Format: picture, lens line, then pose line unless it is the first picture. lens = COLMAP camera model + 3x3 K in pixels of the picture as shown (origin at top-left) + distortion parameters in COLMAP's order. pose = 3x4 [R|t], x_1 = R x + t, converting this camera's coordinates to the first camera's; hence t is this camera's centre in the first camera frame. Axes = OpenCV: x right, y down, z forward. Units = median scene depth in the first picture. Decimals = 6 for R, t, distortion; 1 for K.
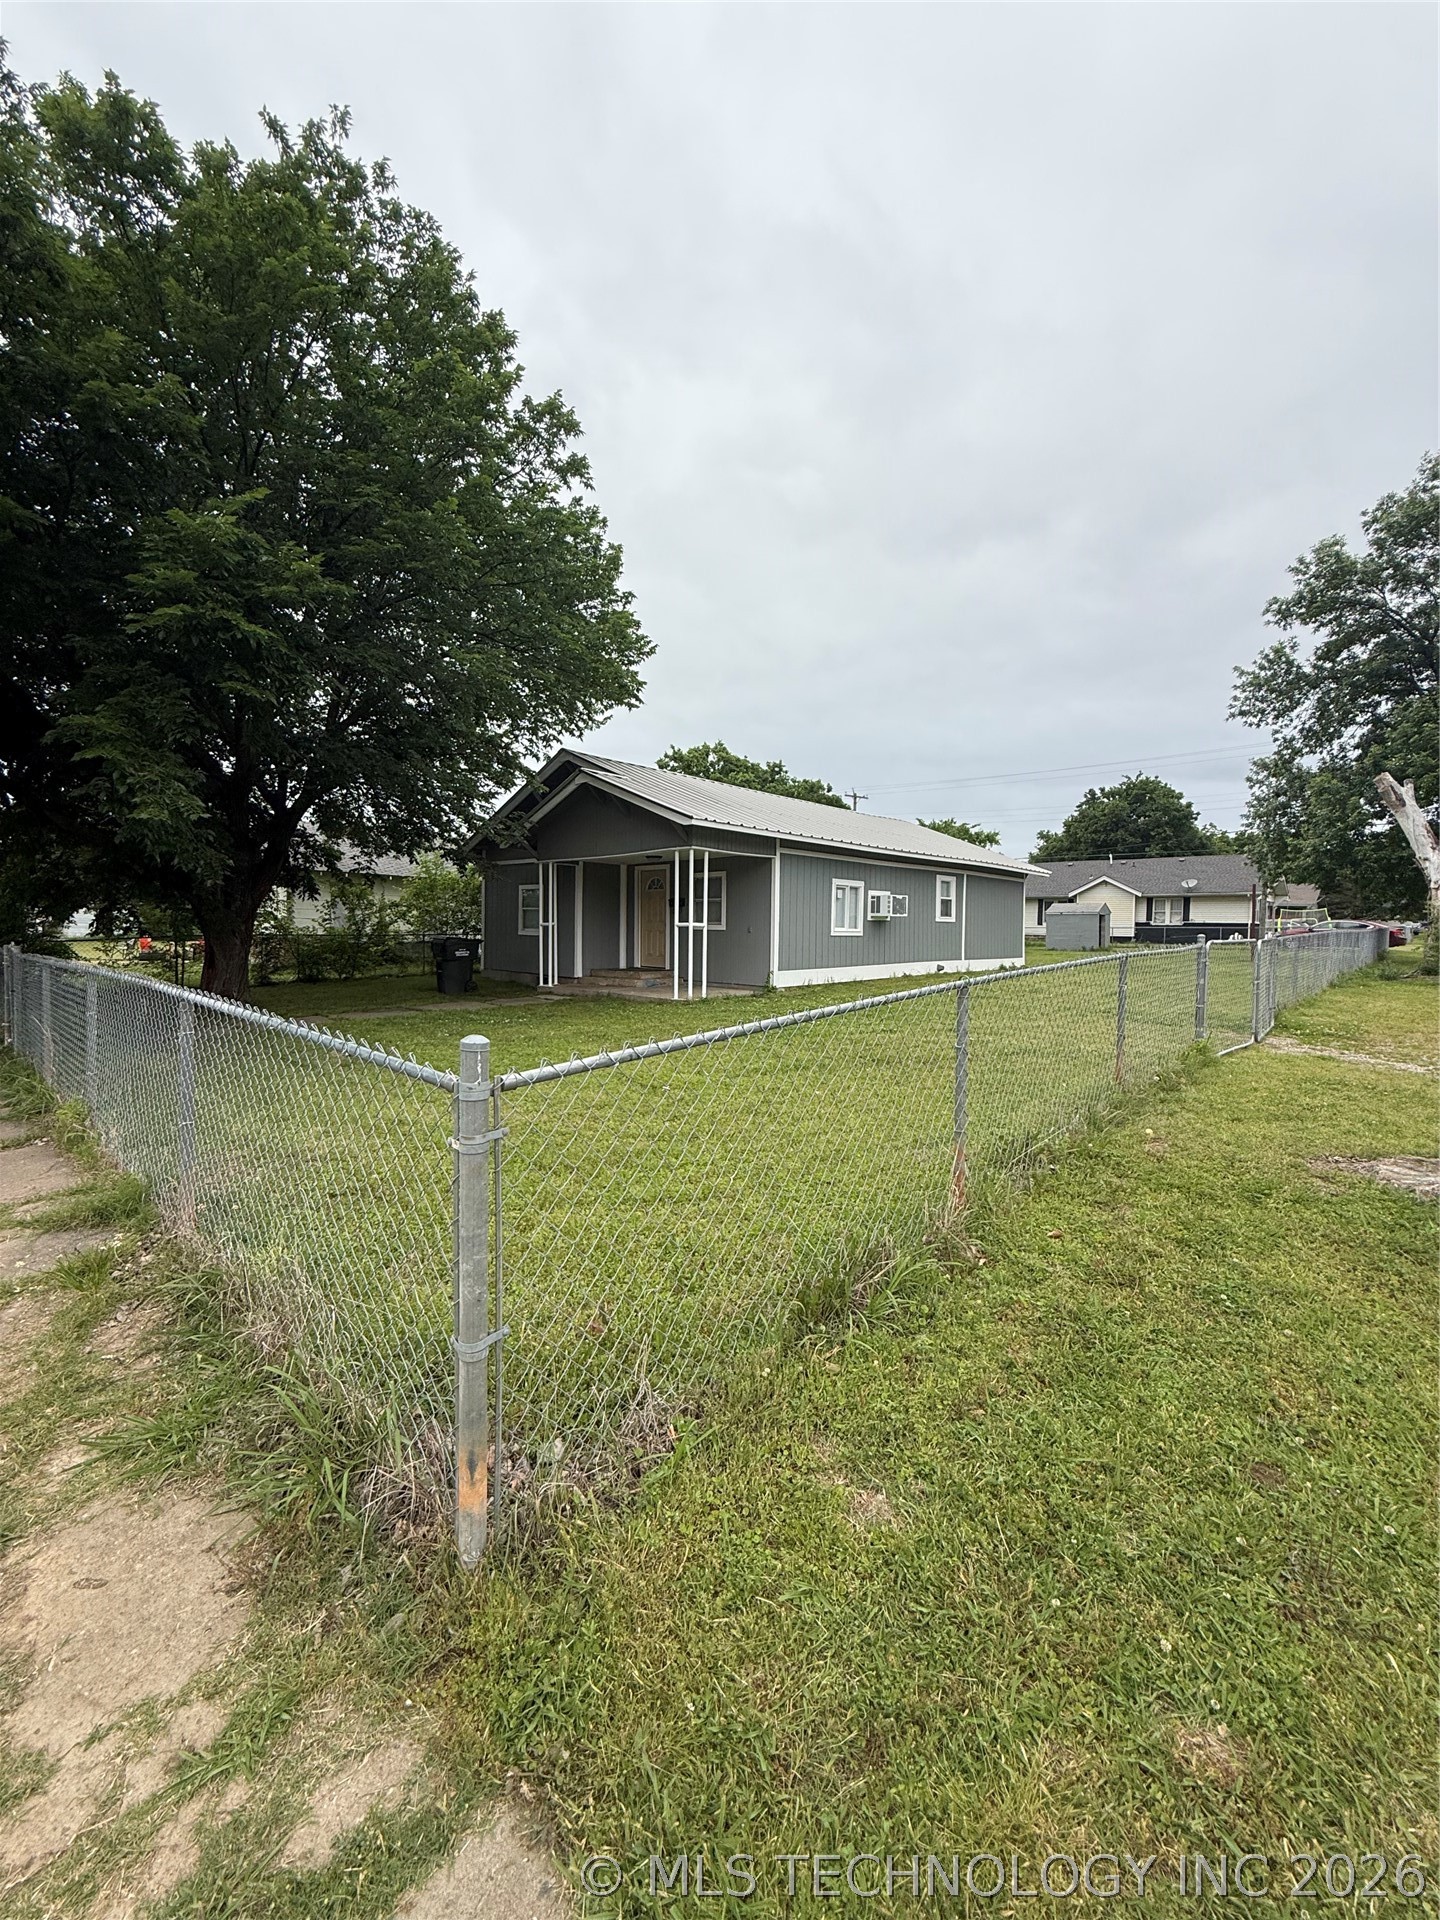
lens RADIAL K [[763.4, 0, 722.3], [0, 763.4, 956.0], [0, 0, 1]] dist [-0.000732, 0.000436]
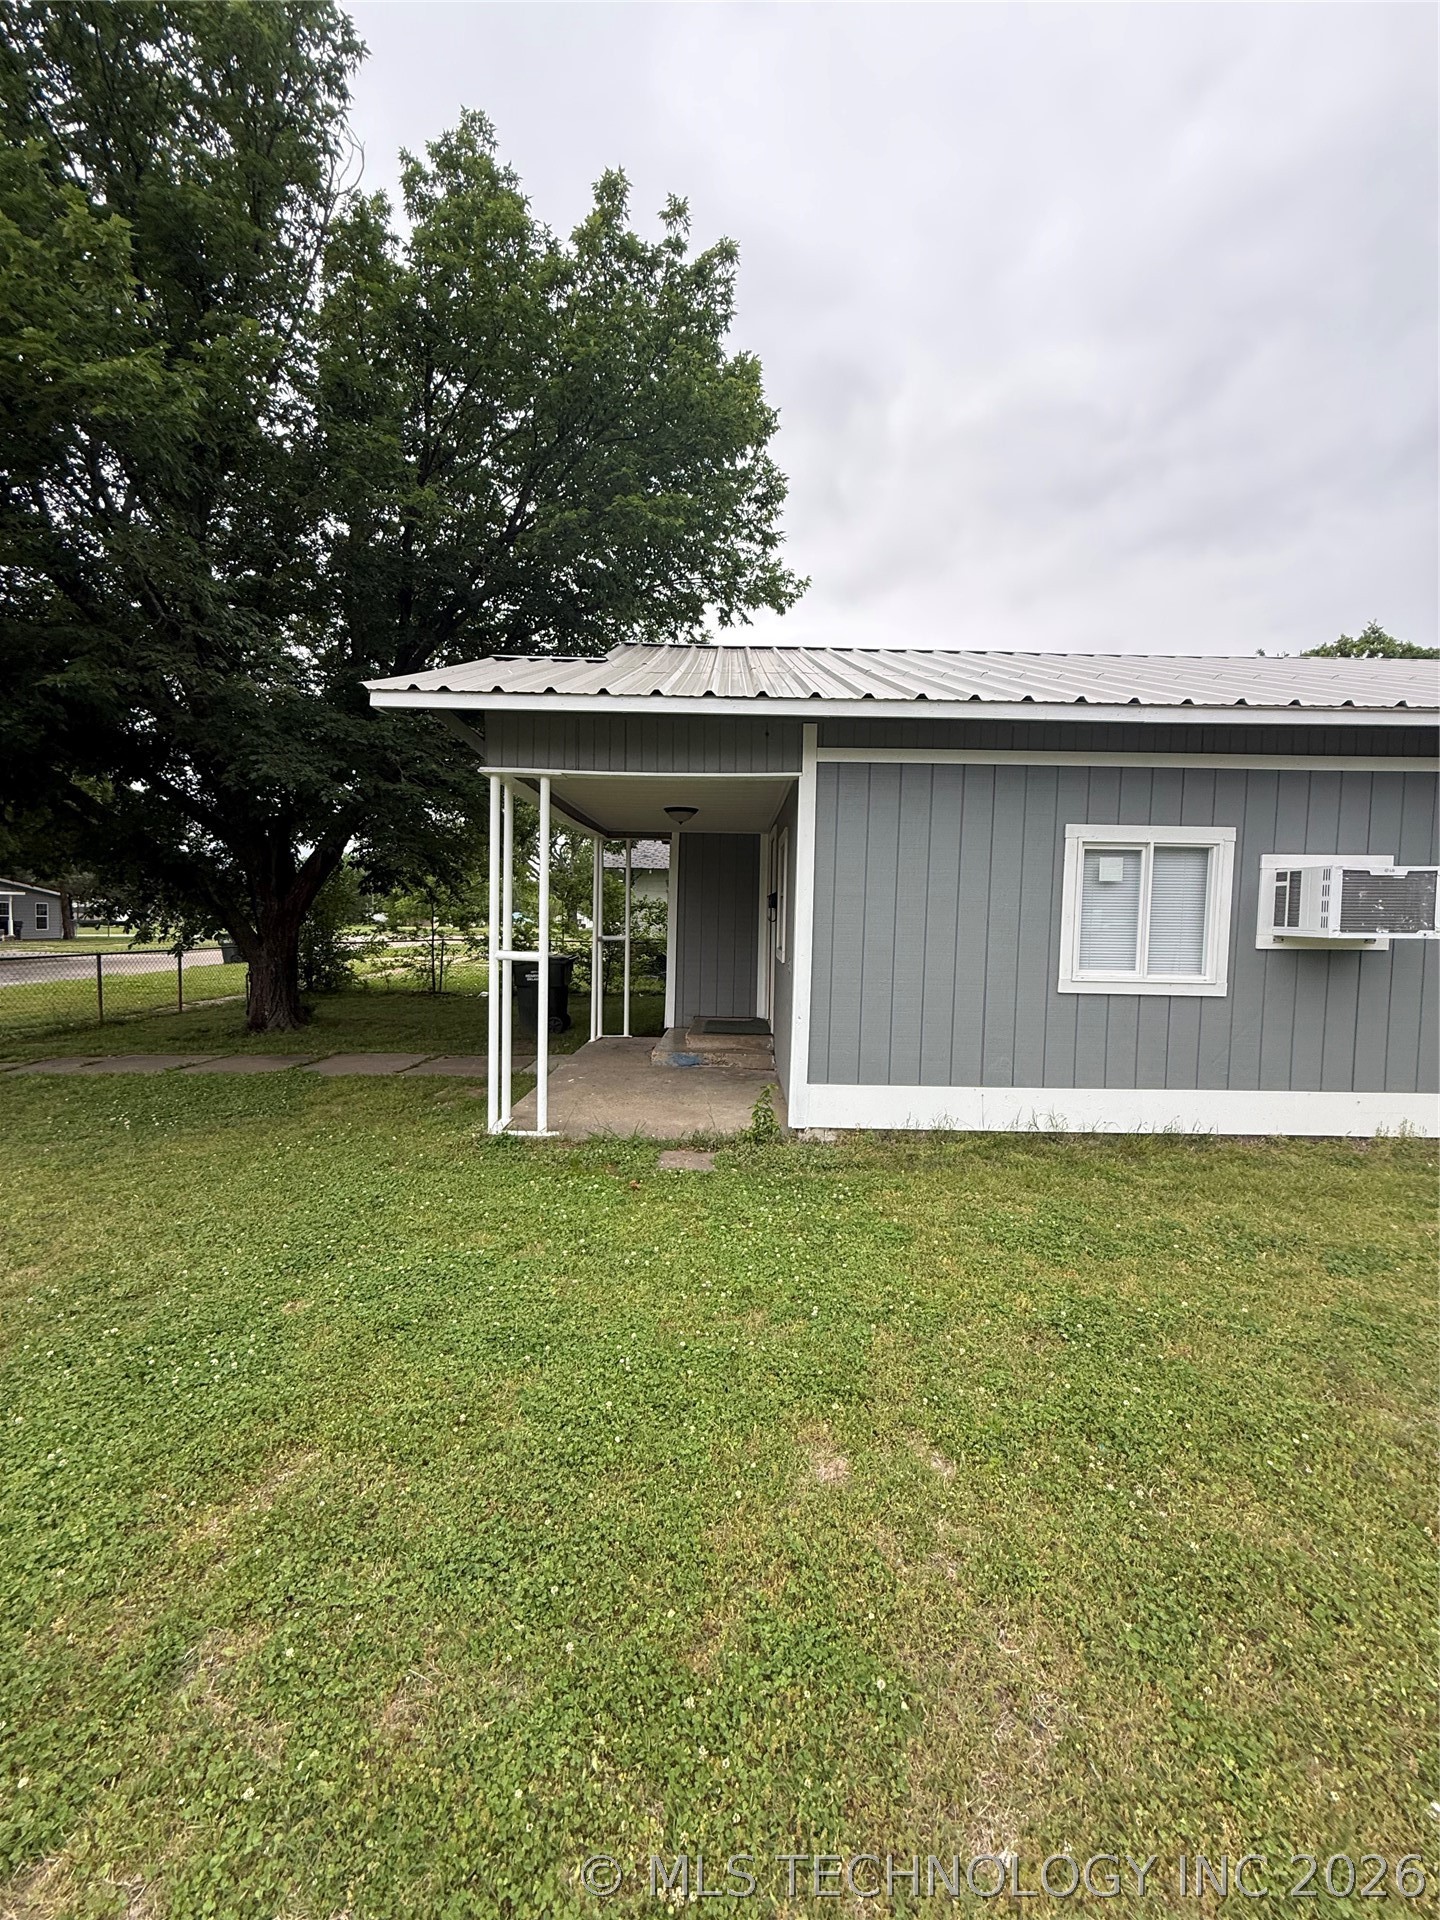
lens RADIAL K [[763.4, 0, 723.6], [0, 763.4, 953.3], [0, 0, 1]] dist [-0.000732, 0.000436]
pose [[0.681682, 0.039075, -0.730604, 0.260476], [-0.038682, 0.999101, 0.017344, -0.040017], [0.730625, 0.016438, 0.682581, 0.594669]]
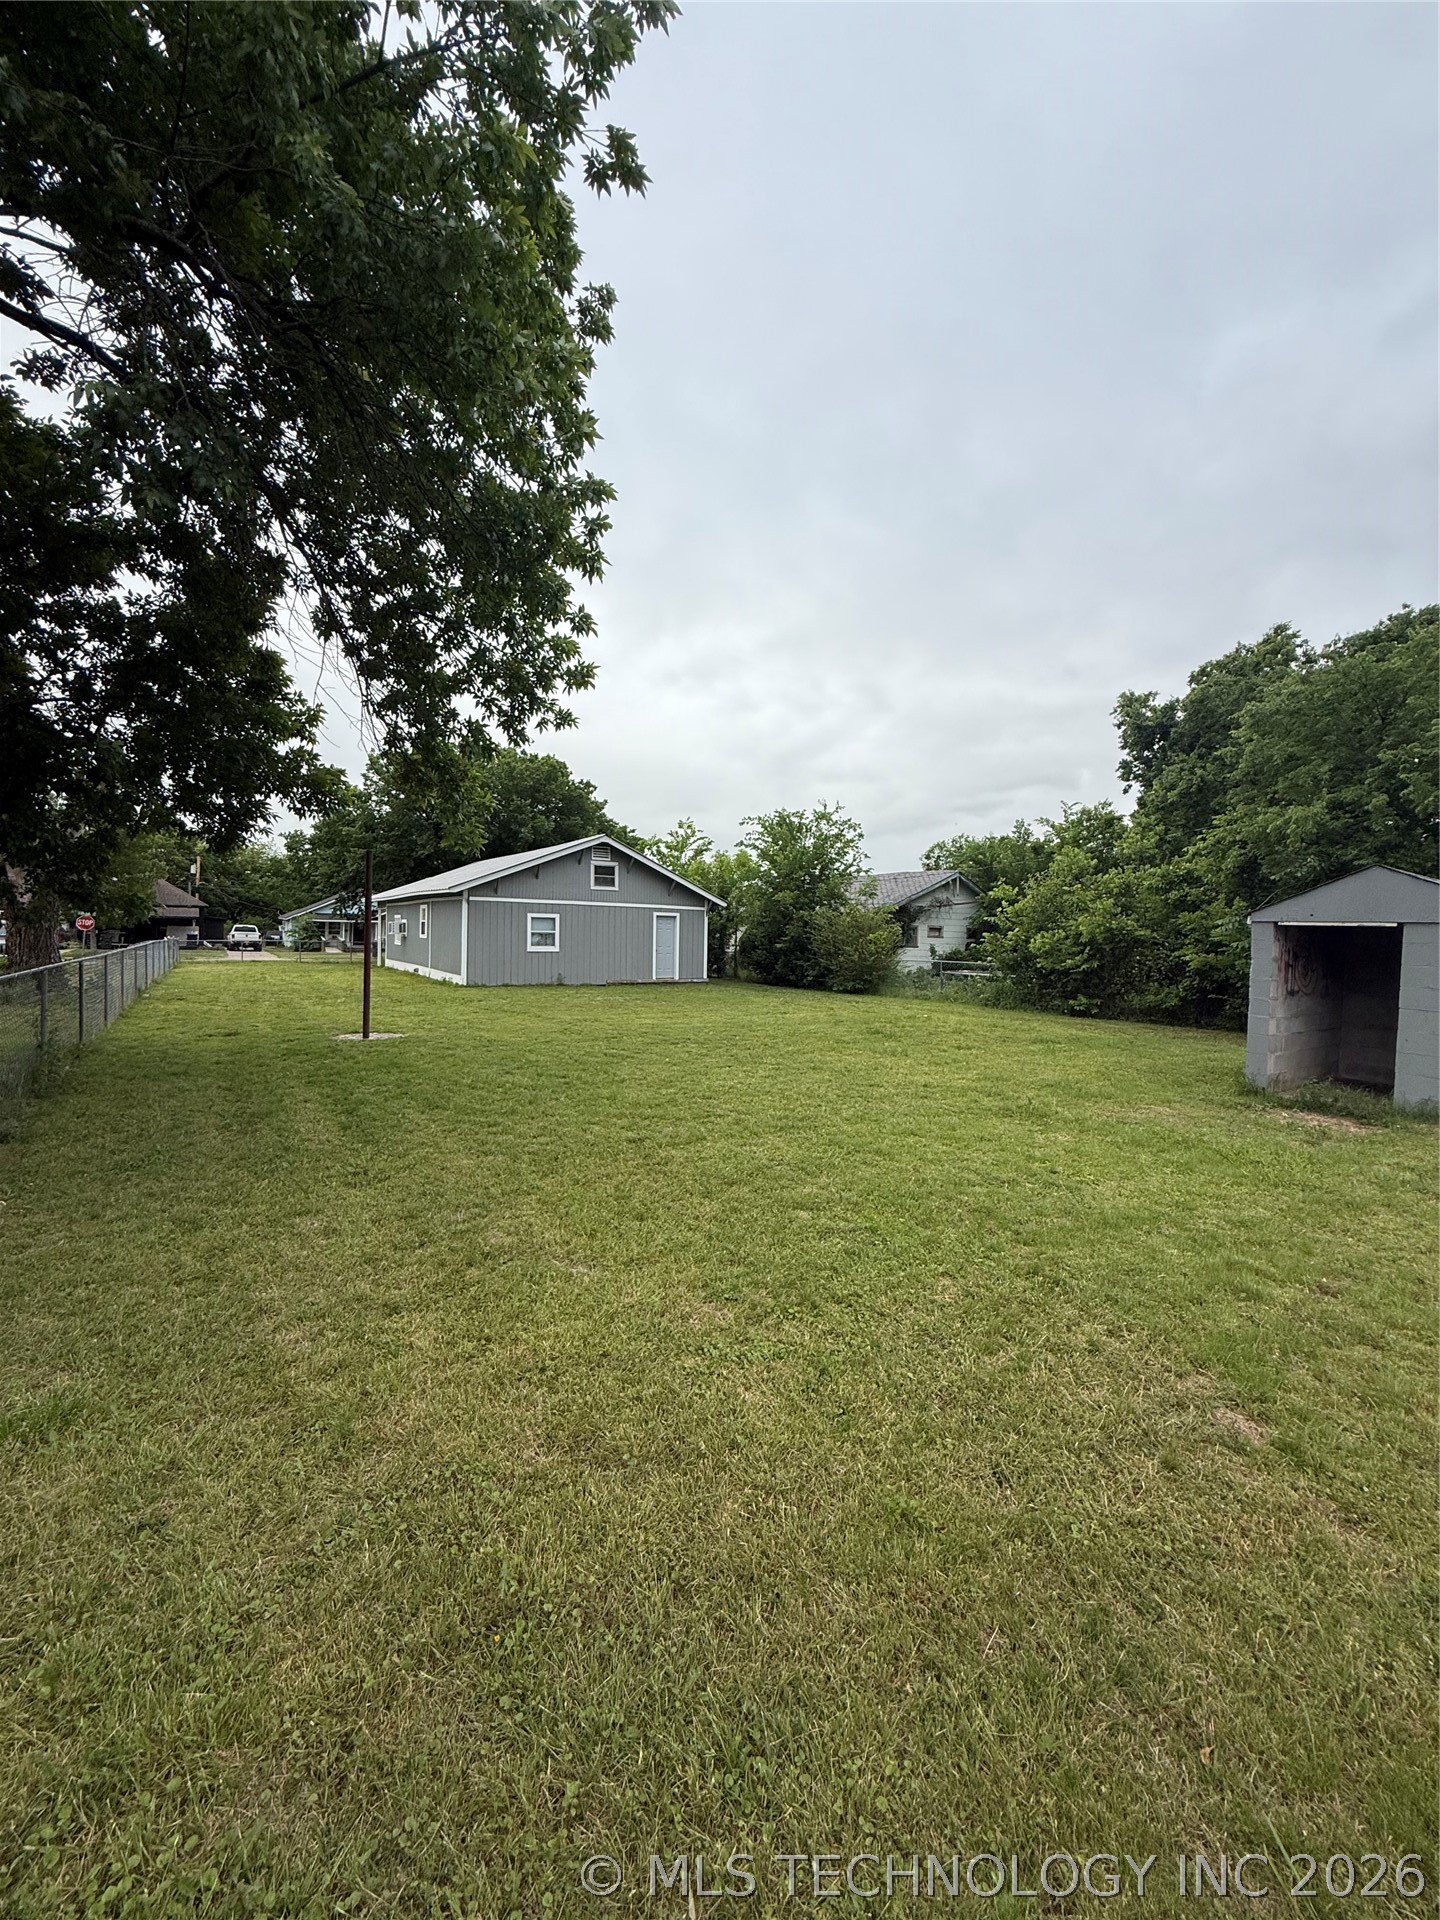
lens RADIAL K [[763.4, 0, 720.9], [0, 763.4, 949.4], [0, 0, 1]] dist [-0.000732, 0.000436]
pose [[-0.234490, 0.013763, -0.972021, 1.680326], [-0.053687, 0.998190, 0.027085, -0.100990], [0.970635, 0.058536, -0.233326, 2.052720]]
